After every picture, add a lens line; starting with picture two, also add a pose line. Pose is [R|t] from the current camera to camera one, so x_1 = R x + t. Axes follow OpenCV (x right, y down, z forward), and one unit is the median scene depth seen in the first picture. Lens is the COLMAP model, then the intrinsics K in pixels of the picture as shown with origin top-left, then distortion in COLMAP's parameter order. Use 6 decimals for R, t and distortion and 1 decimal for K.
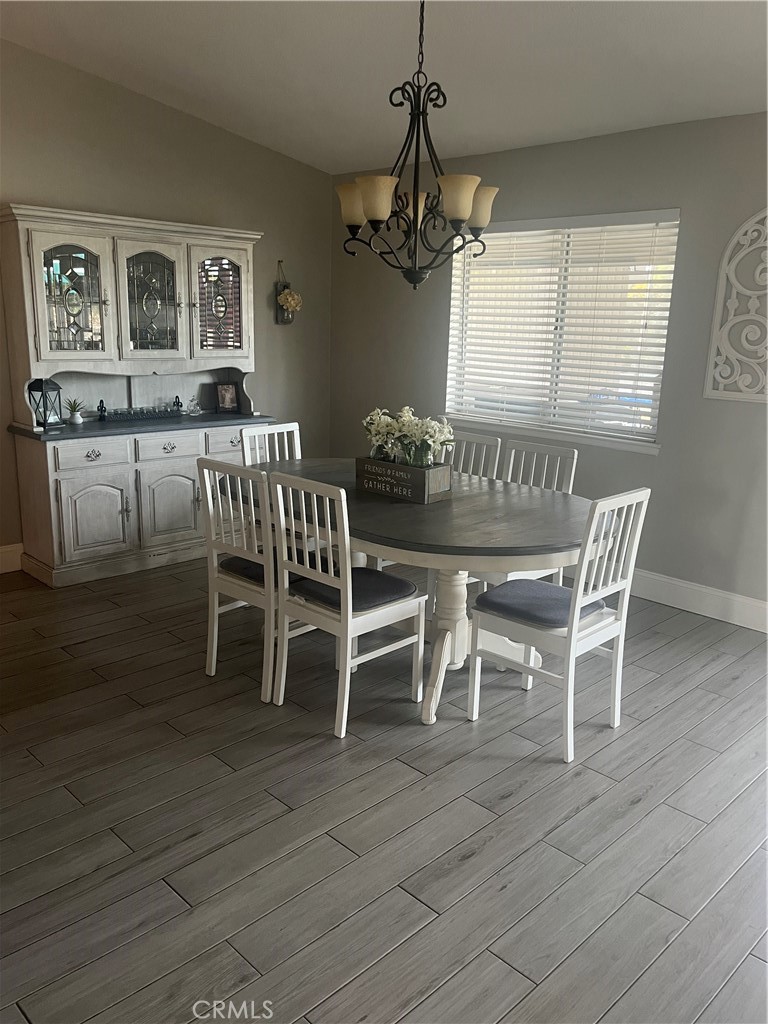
lens RADIAL K [[816.1, 0, 380.8], [0, 816.1, 507.8], [0, 0, 1]] dist [0.038615, -0.027679]
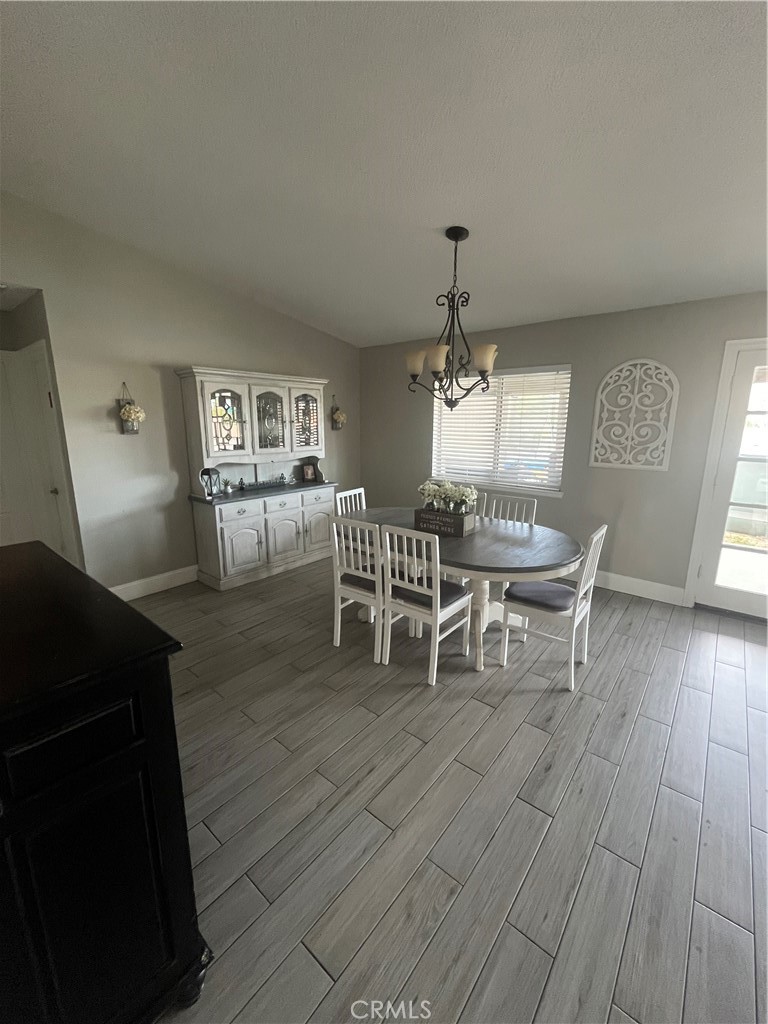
lens RADIAL K [[417.7, 0, 383.8], [0, 417.7, 507.9], [0, 0, 1]] dist [-0.006058, 0.000437]
pose [[0.994684, -0.043794, 0.093200, -0.159275], [0.045969, 0.998715, -0.021323, -0.045698], [-0.092146, 0.025494, 0.995419, 0.130360]]
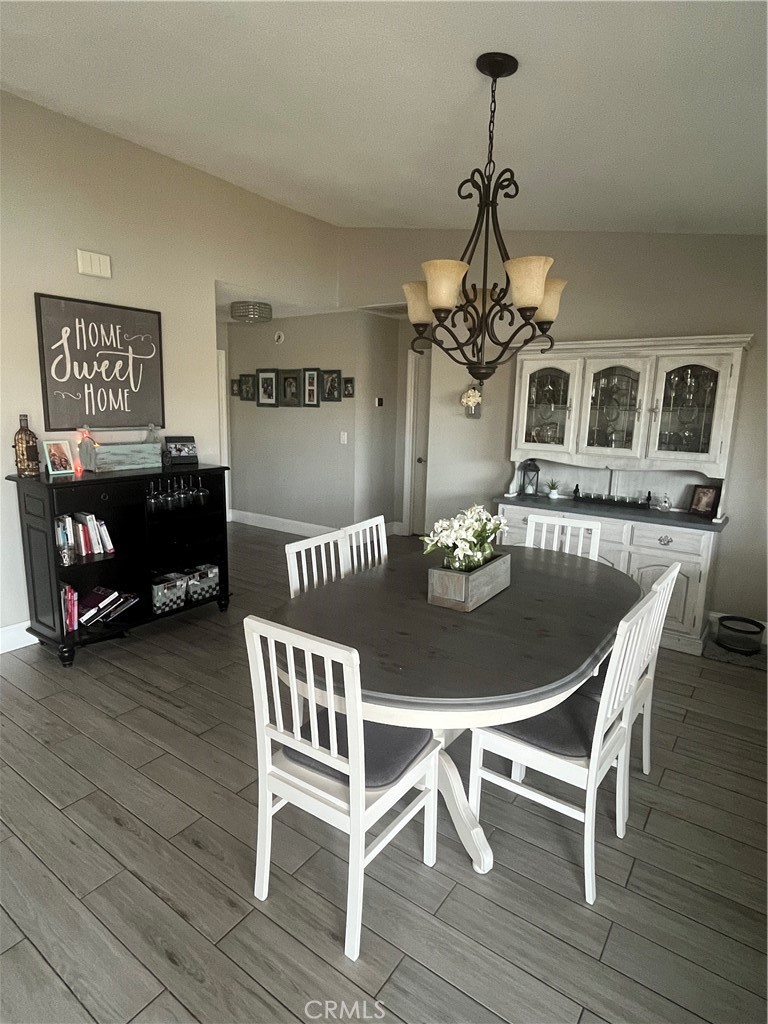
lens RADIAL K [[561.4, 0, 383.8], [0, 561.4, 508.0], [0, 0, 1]] dist [-0.006846, -0.001247]
pose [[0.174843, 0.154825, -0.972347, 0.571936], [-0.244926, 0.963355, 0.109352, -0.145458], [0.953646, 0.219034, 0.206356, 0.669362]]
